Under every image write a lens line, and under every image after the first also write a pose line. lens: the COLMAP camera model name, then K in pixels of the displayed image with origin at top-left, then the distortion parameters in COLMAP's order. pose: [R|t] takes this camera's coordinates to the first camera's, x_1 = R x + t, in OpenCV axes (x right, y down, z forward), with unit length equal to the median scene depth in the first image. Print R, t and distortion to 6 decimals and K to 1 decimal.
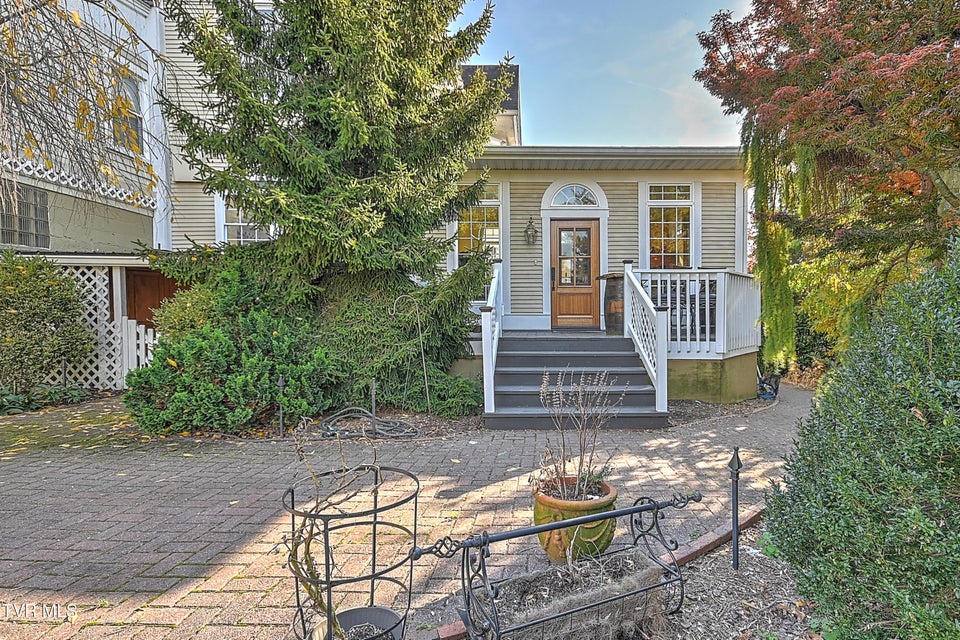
lens RADIAL K [[441.7, 0, 479.2], [0, 441.7, 322.8], [0, 0, 1]] dist [0.014706, -0.000773]
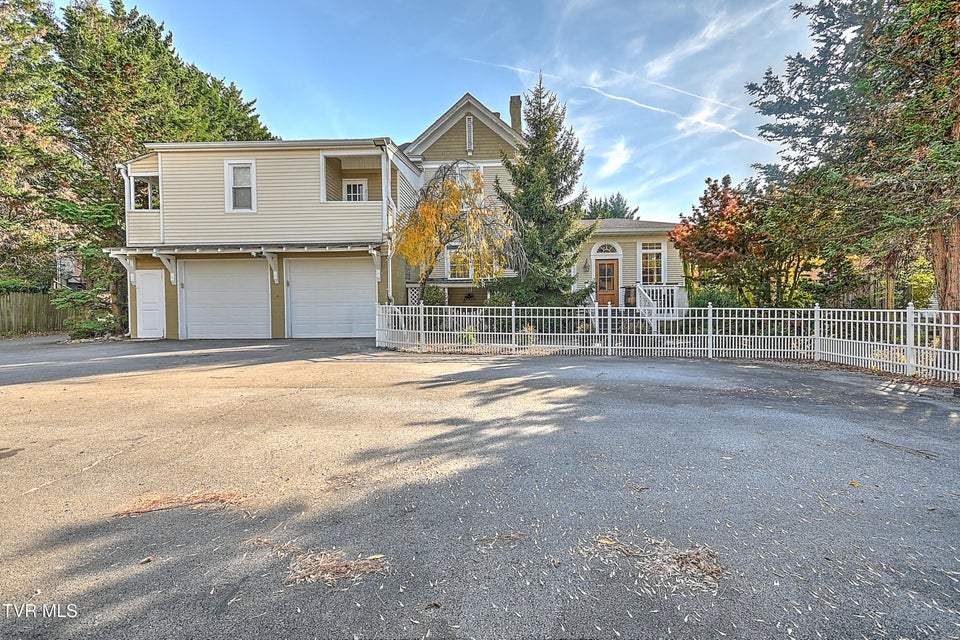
lens RADIAL K [[441.7, 0, 479.2], [0, 441.7, 322.8], [0, 0, 1]] dist [0.014706, -0.000773]
pose [[0.997195, -0.015979, 0.073127, -0.545841], [0.016164, 0.999868, -0.001928, 0.058431], [-0.073086, 0.003104, 0.997321, -1.033582]]
